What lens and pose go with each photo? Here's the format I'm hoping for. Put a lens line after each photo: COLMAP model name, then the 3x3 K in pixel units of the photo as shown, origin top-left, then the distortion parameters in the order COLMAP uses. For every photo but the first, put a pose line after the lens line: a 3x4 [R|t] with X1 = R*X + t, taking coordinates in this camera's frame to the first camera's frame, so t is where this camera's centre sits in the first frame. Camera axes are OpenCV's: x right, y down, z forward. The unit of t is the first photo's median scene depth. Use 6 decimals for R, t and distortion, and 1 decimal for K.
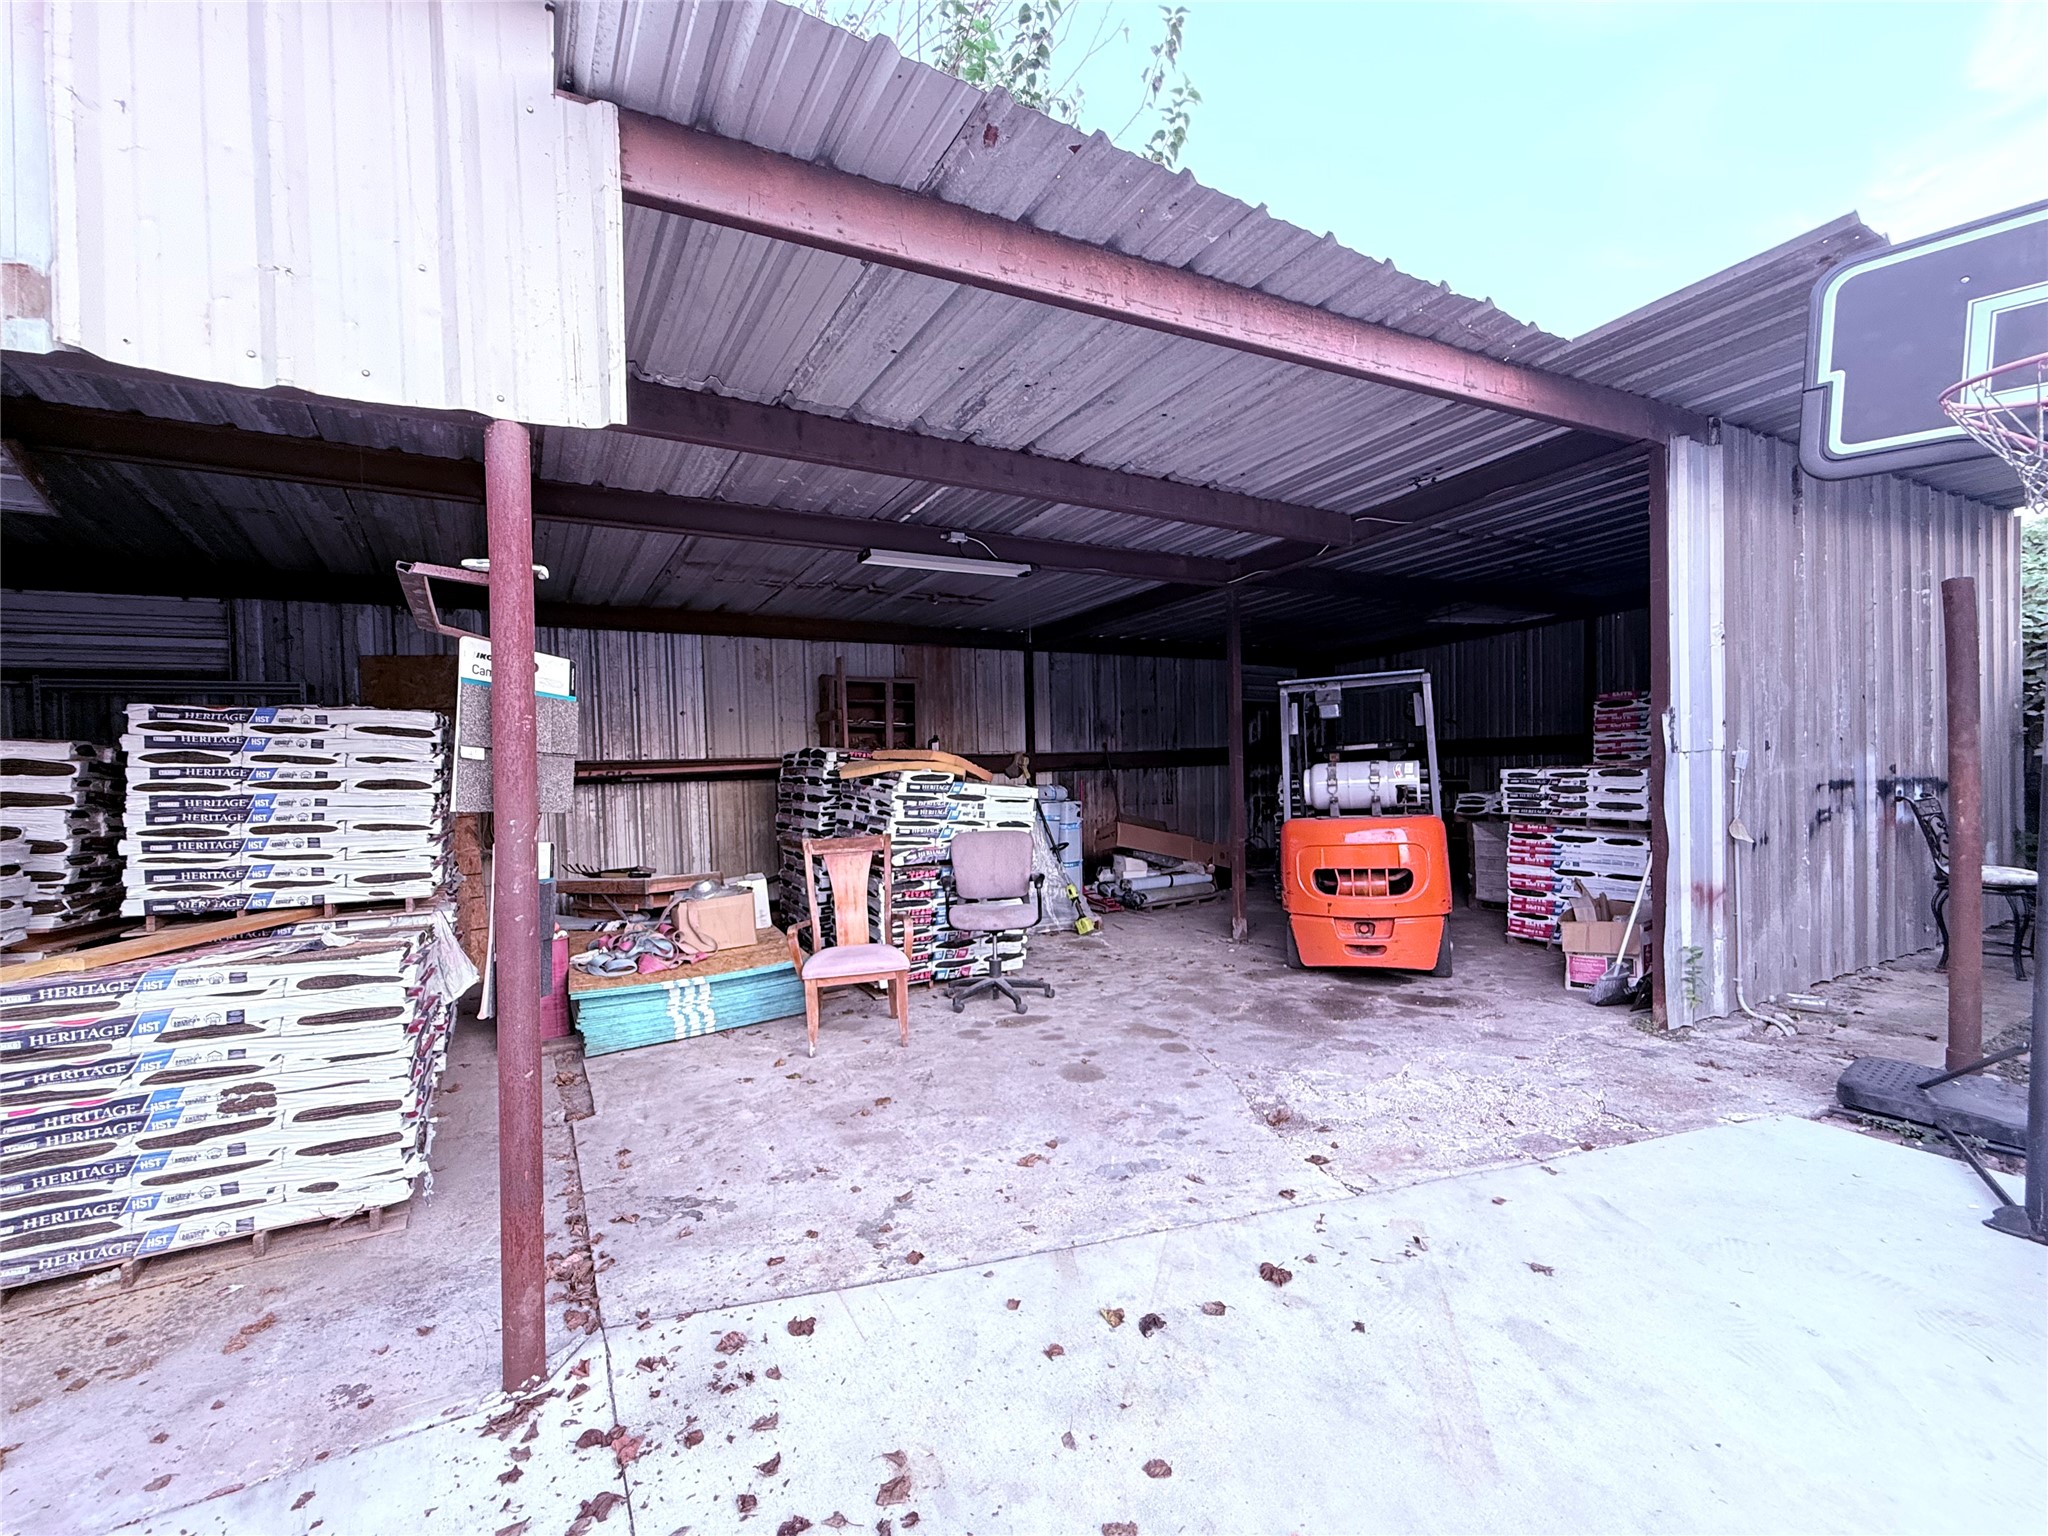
lens RADIAL K [[892.0, 0, 1023.0], [0, 892.0, 781.7], [0, 0, 1]] dist [0.000984, 0.000060]
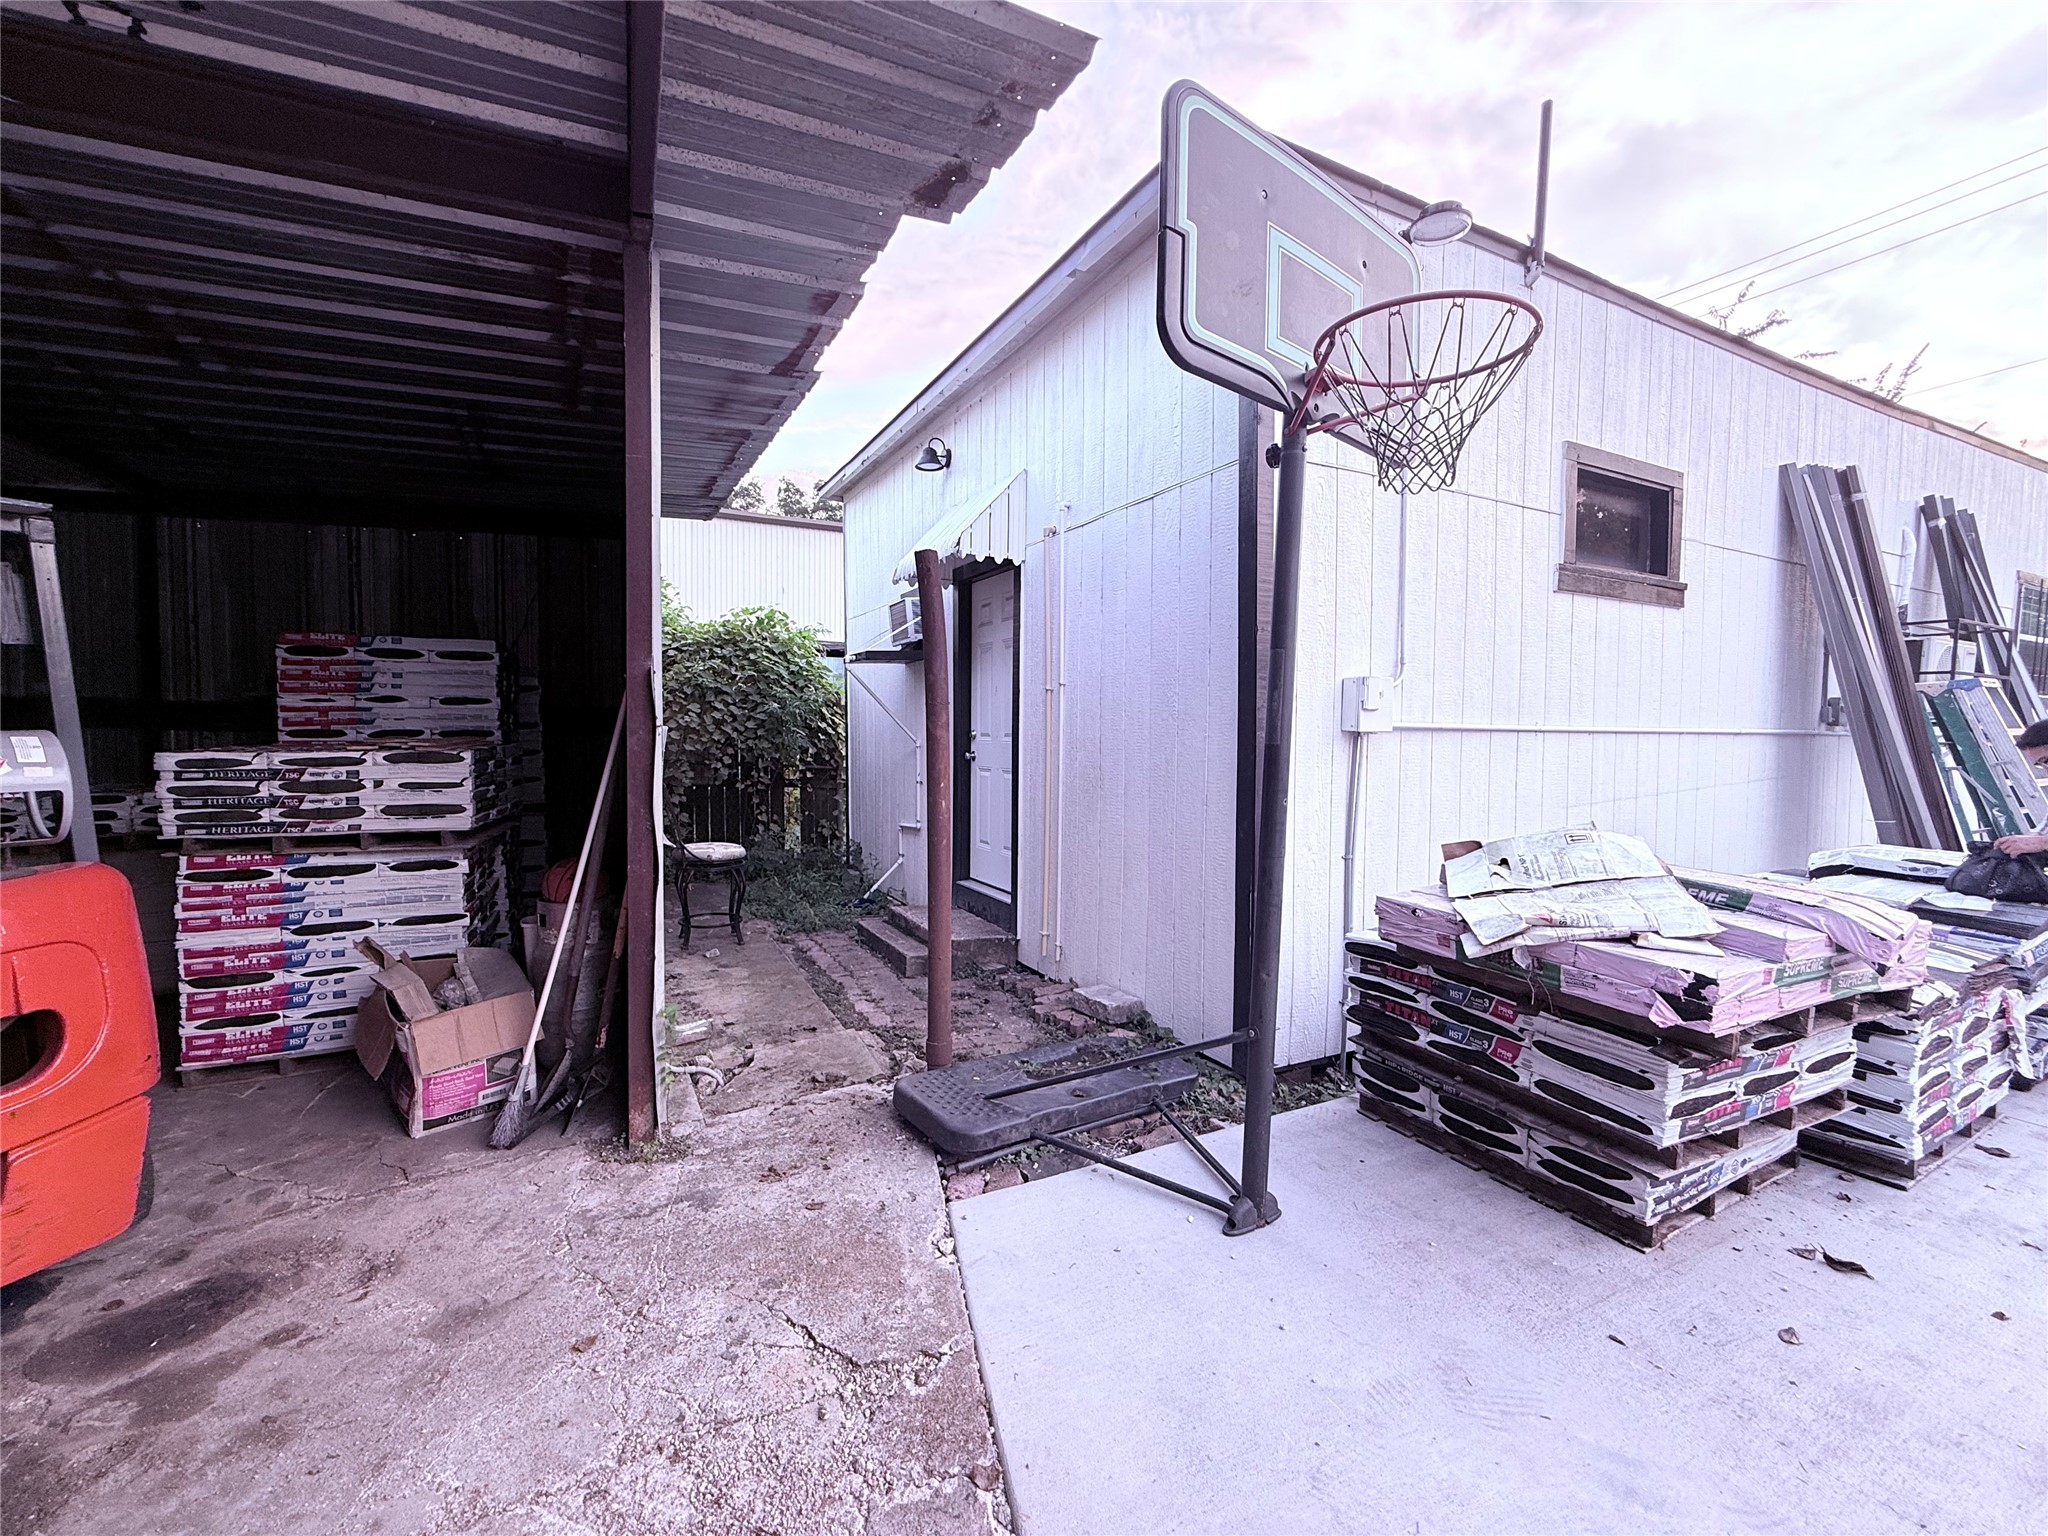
lens RADIAL K [[861.0, 0, 1019.4], [0, 861.0, 771.1], [0, 0, 1]] dist [-0.002048, 0.002315]
pose [[0.055899, -0.021935, 0.998195, 0.076037], [0.015937, 0.999651, 0.021074, -0.006092], [-0.998309, 0.014730, 0.056229, 0.504106]]
